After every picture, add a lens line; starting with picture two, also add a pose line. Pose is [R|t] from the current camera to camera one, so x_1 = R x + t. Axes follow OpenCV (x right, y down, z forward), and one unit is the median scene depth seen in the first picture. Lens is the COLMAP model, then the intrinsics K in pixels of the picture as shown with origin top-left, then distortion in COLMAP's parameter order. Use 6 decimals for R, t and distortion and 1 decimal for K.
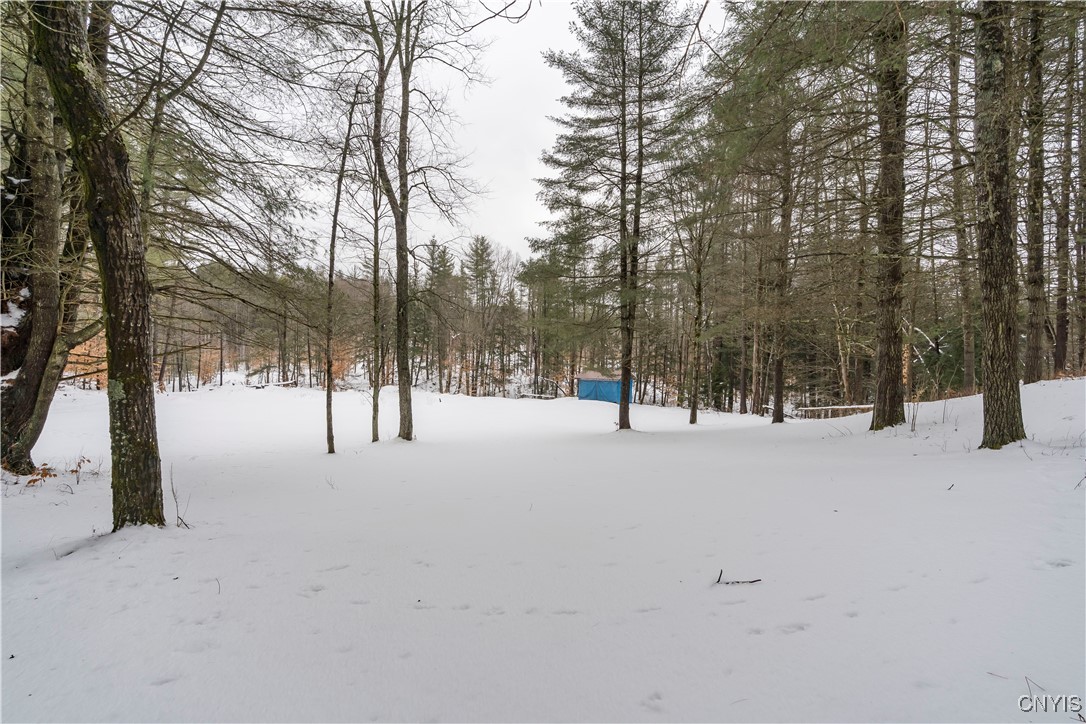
lens RADIAL K [[494.5, 0, 537.8], [0, 494.5, 360.4], [0, 0, 1]] dist [-0.000123, 0.000046]
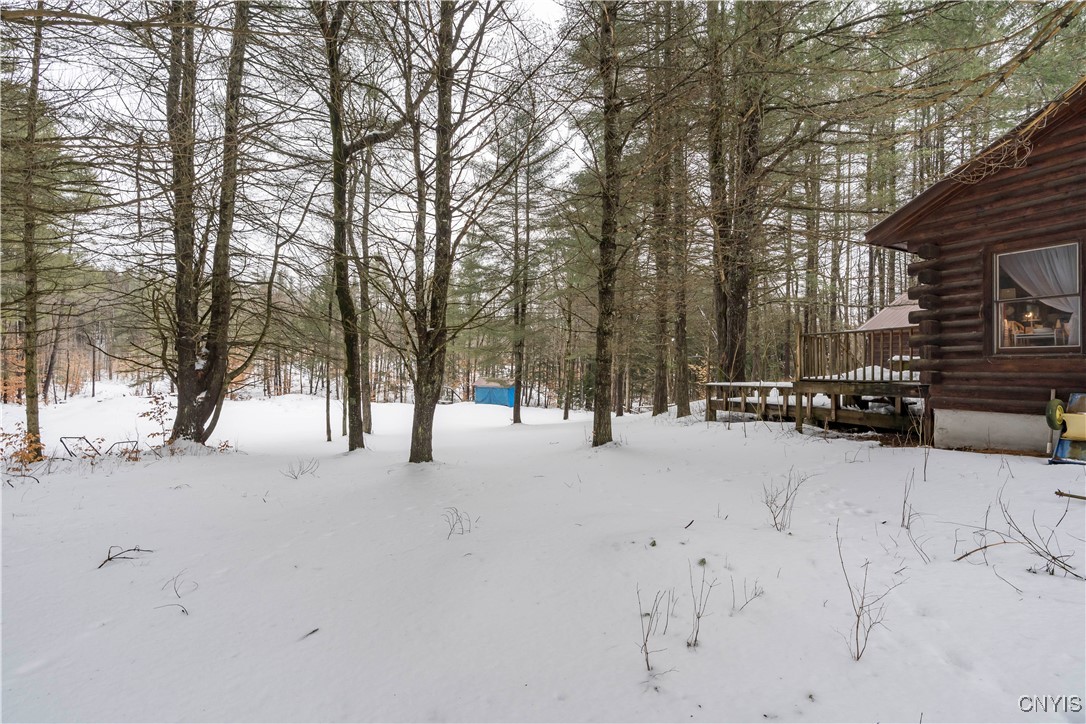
lens RADIAL K [[494.5, 0, 544.0], [0, 494.5, 360.8], [0, 0, 1]] dist [-0.000123, 0.000046]
pose [[0.971041, 0.000762, 0.238910, -0.068411], [0.001252, 0.999965, -0.008281, -0.022449], [-0.238908, 0.008340, 0.971006, -0.305953]]
